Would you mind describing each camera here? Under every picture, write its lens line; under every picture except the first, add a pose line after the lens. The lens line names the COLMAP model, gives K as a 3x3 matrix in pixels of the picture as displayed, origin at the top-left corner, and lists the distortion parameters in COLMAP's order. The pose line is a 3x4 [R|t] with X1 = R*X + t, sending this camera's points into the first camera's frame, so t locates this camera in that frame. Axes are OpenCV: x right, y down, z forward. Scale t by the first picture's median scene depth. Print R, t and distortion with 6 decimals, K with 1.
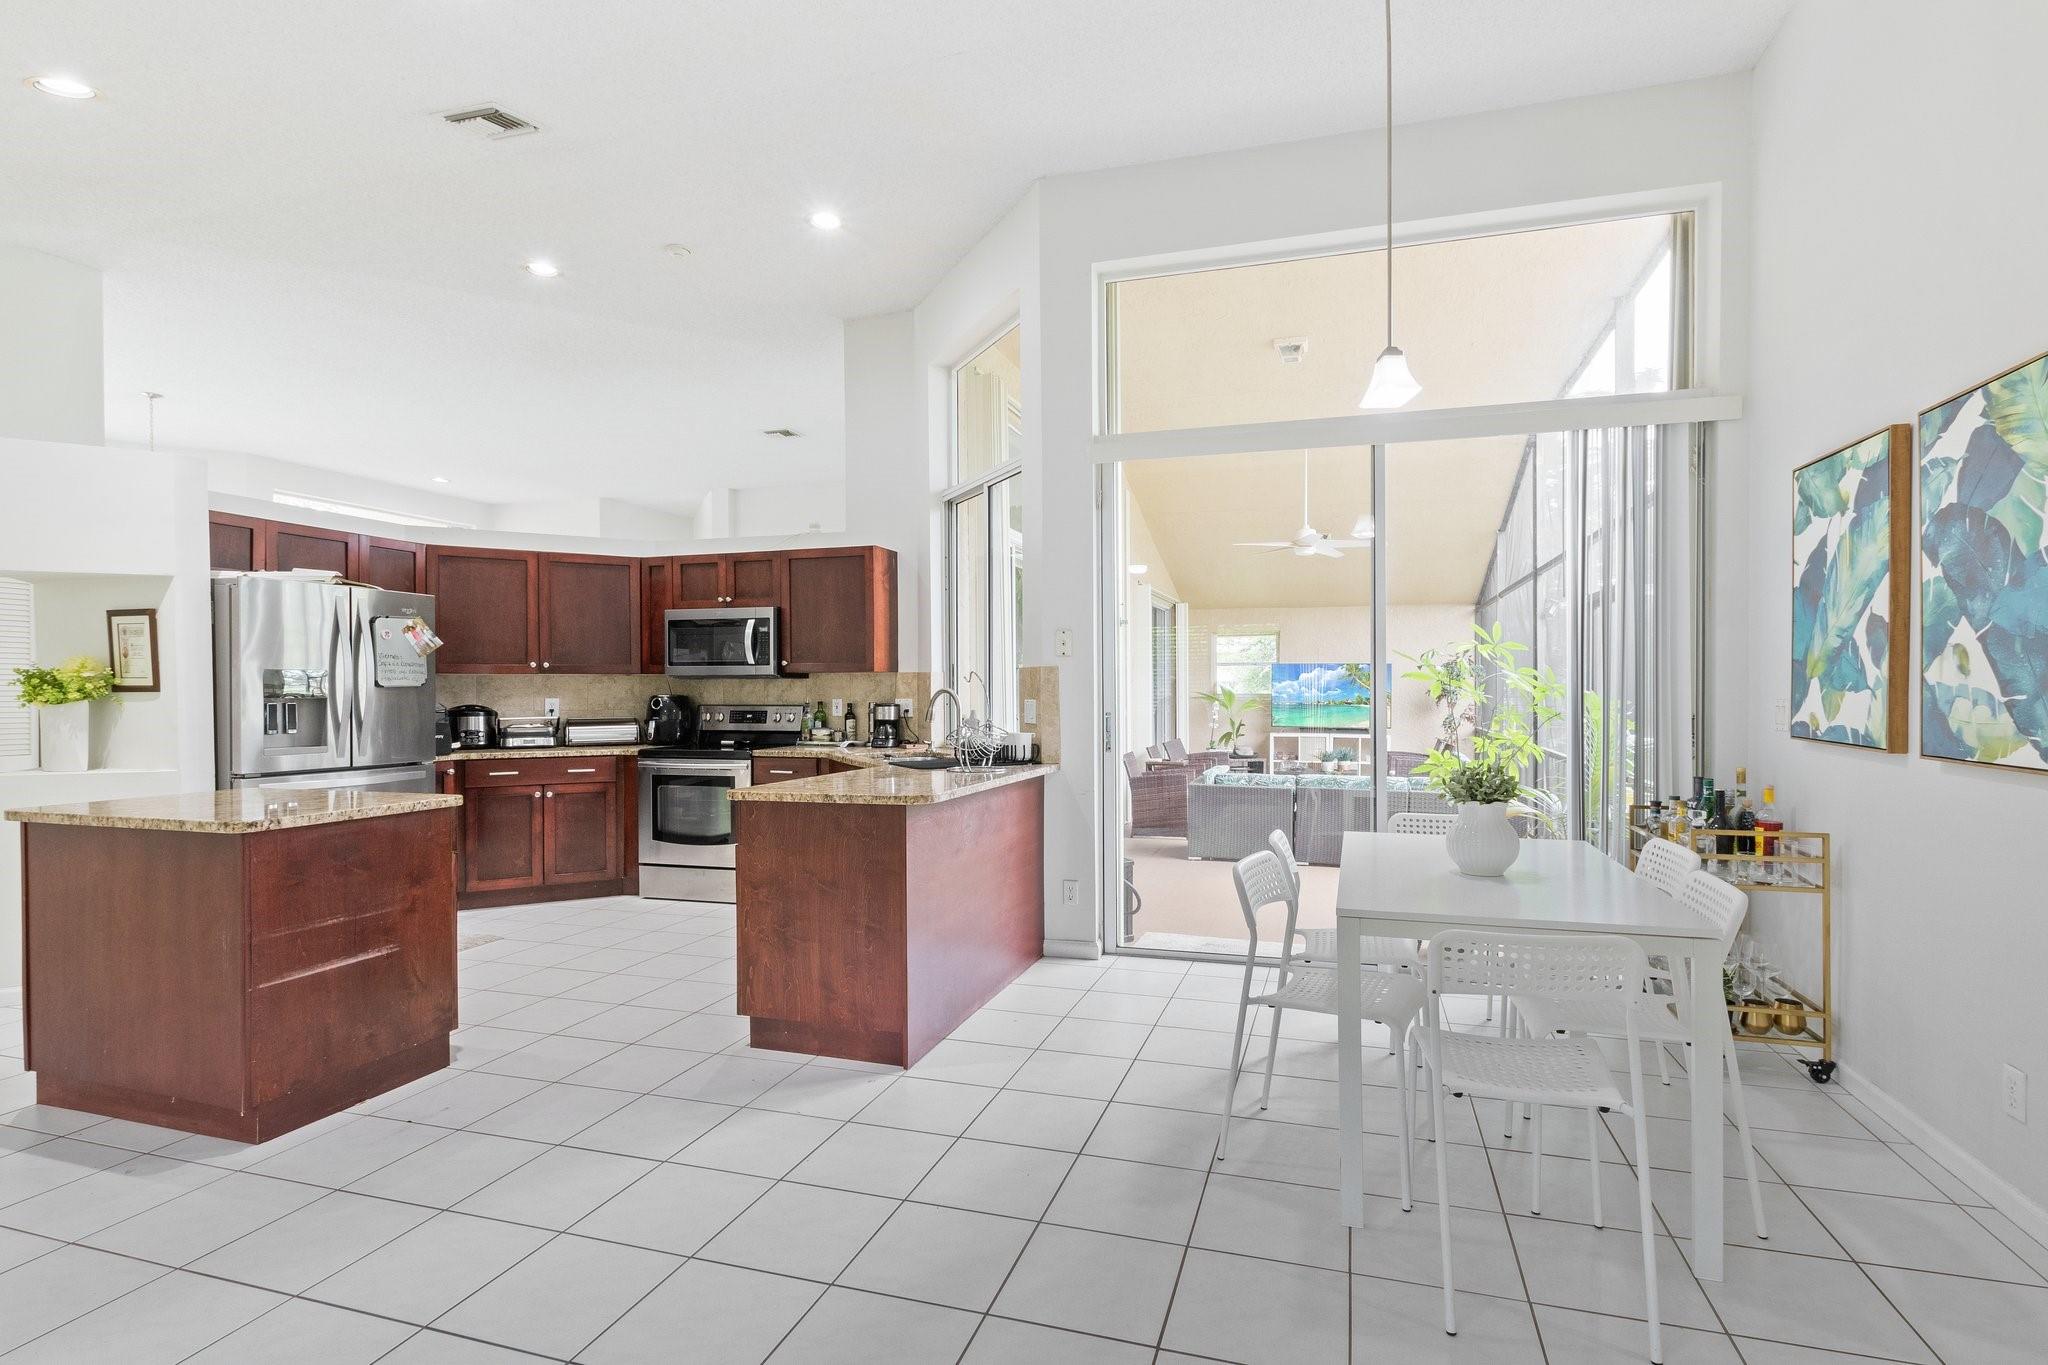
lens RADIAL K [[967.9, 0, 1088.7], [0, 967.9, 690.5], [0, 0, 1]] dist [-0.028094, 0.024010]
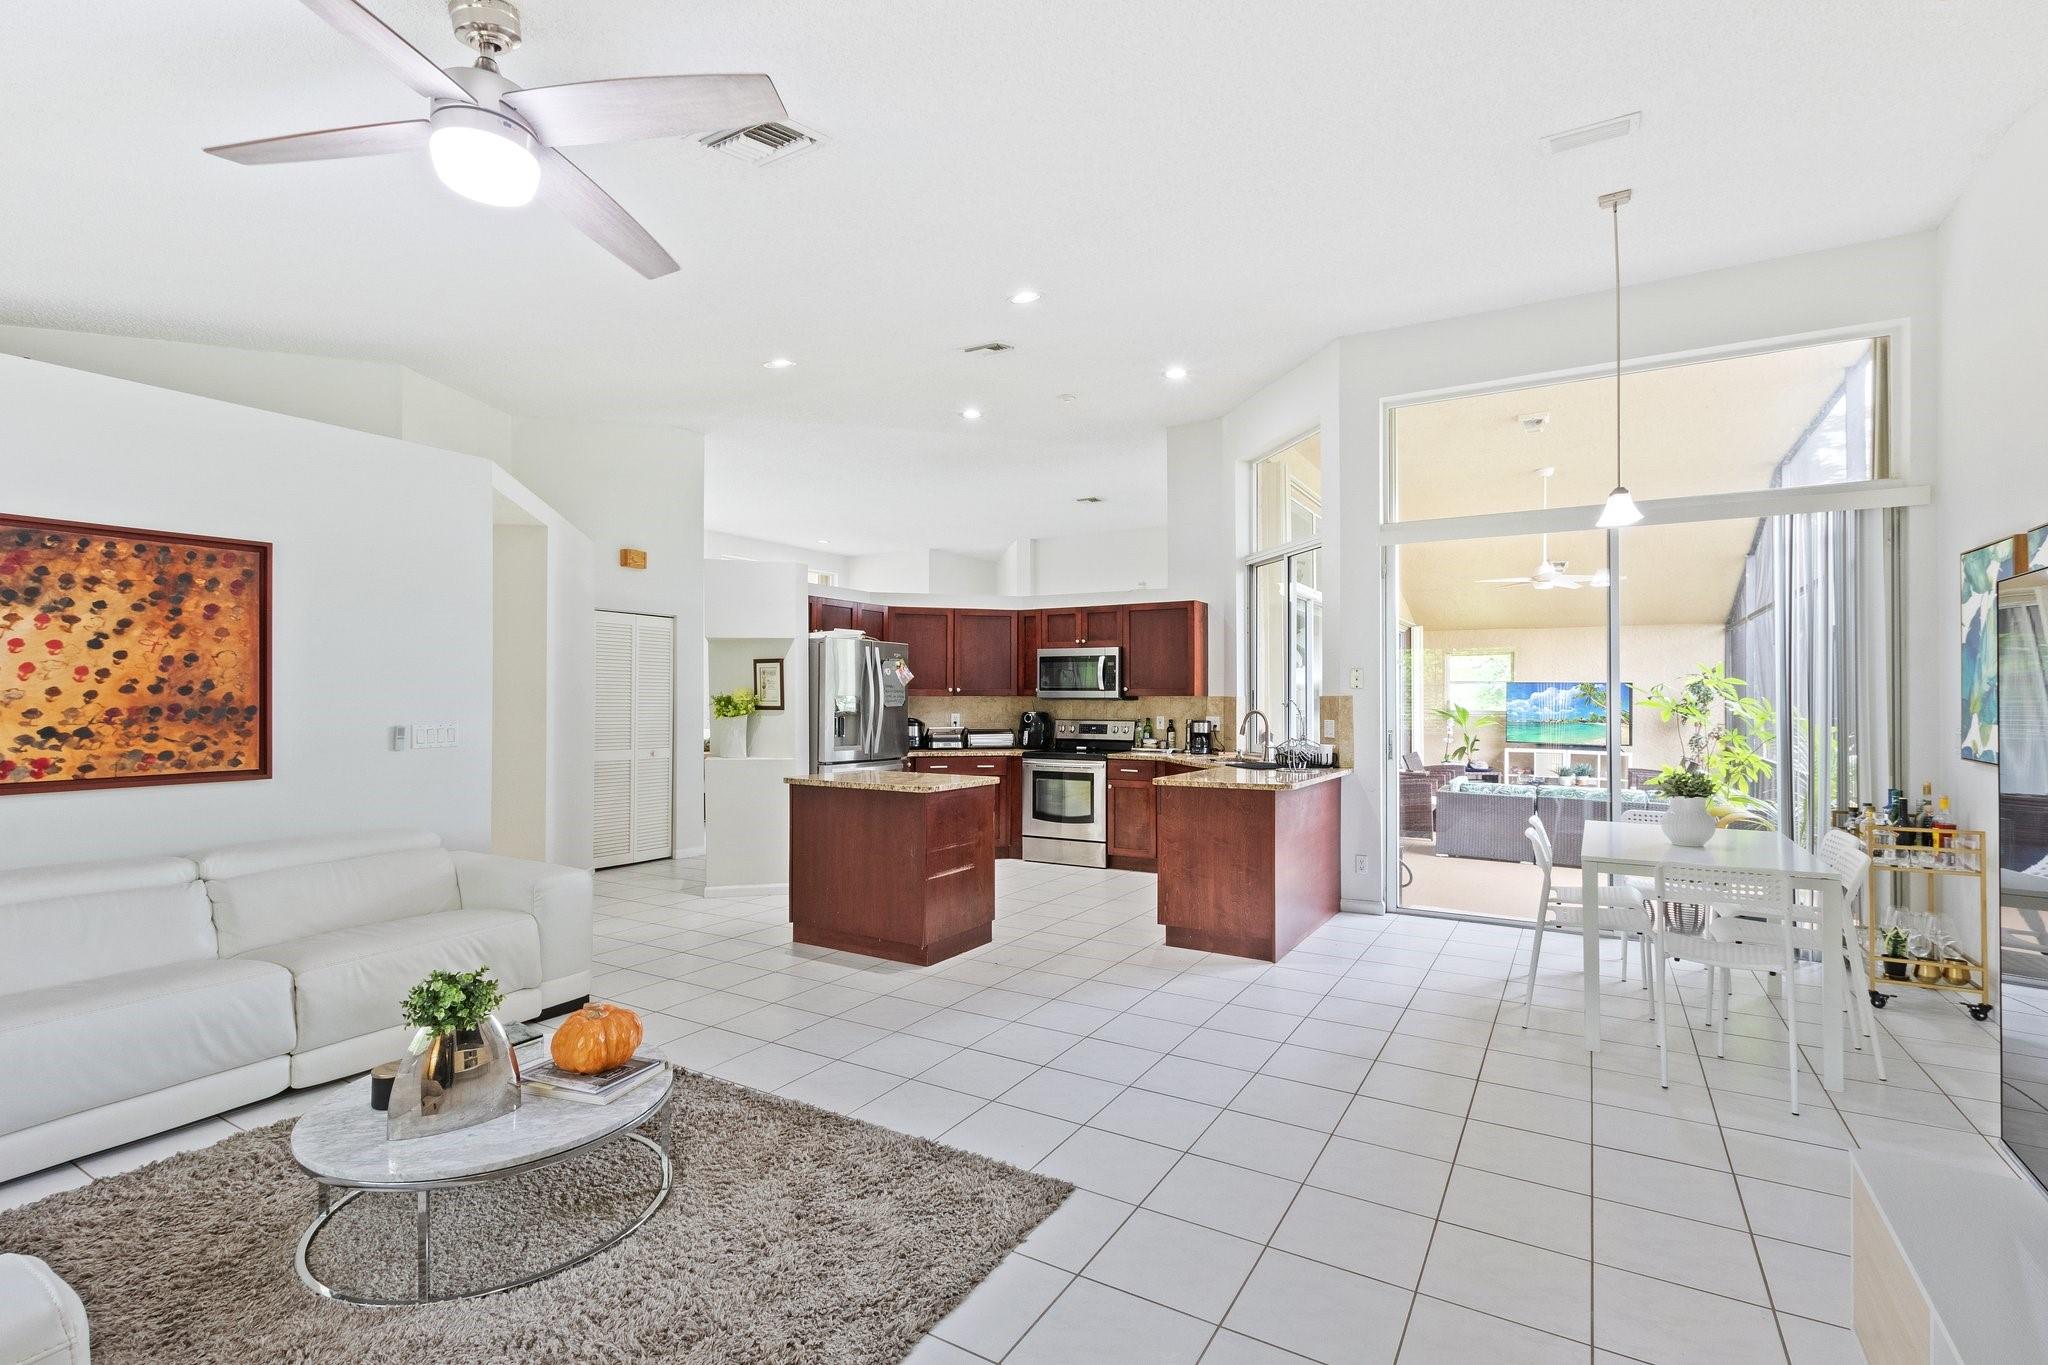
lens RADIAL K [[967.7, 0, 1073.0], [0, 967.7, 680.8], [0, 0, 1]] dist [-0.001677, -0.000812]
pose [[0.974851, 0.002814, -0.222841, -0.093301], [-0.007386, 0.999779, -0.019689, -0.013763], [0.222736, 0.020840, 0.974656, -0.339933]]
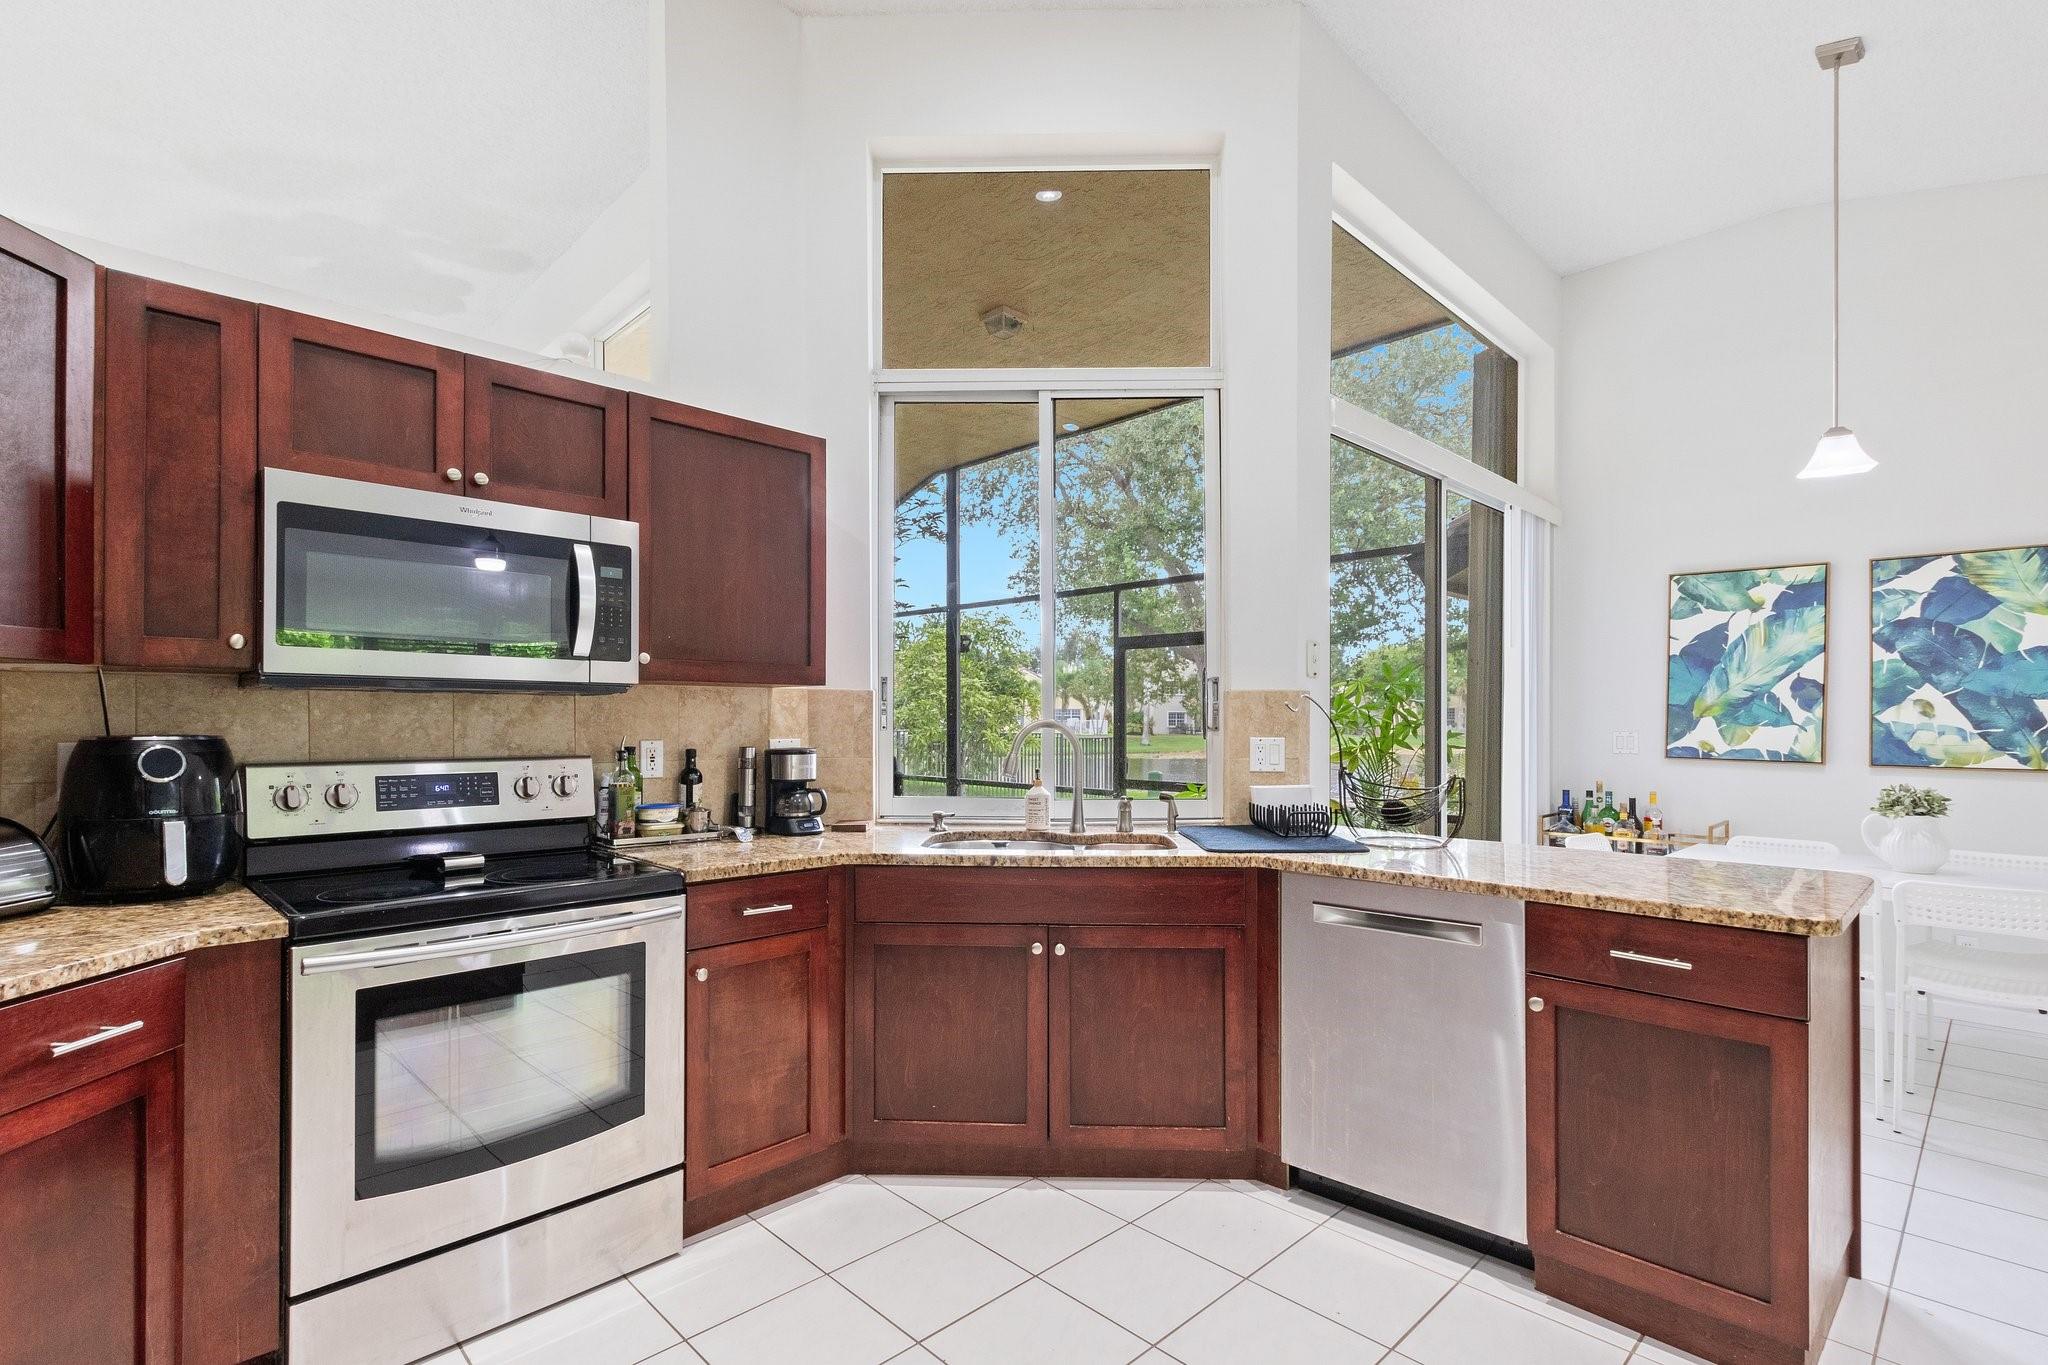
lens RADIAL K [[969.4, 0, 1049.3], [0, 969.4, 716.7], [0, 0, 1]] dist [0.002253, 0.000398]
pose [[0.505036, 0.008718, 0.863054, -0.630431], [-0.002139, 0.999959, -0.008849, 0.000845], [-0.863096, 0.002623, 0.505034, 0.667181]]
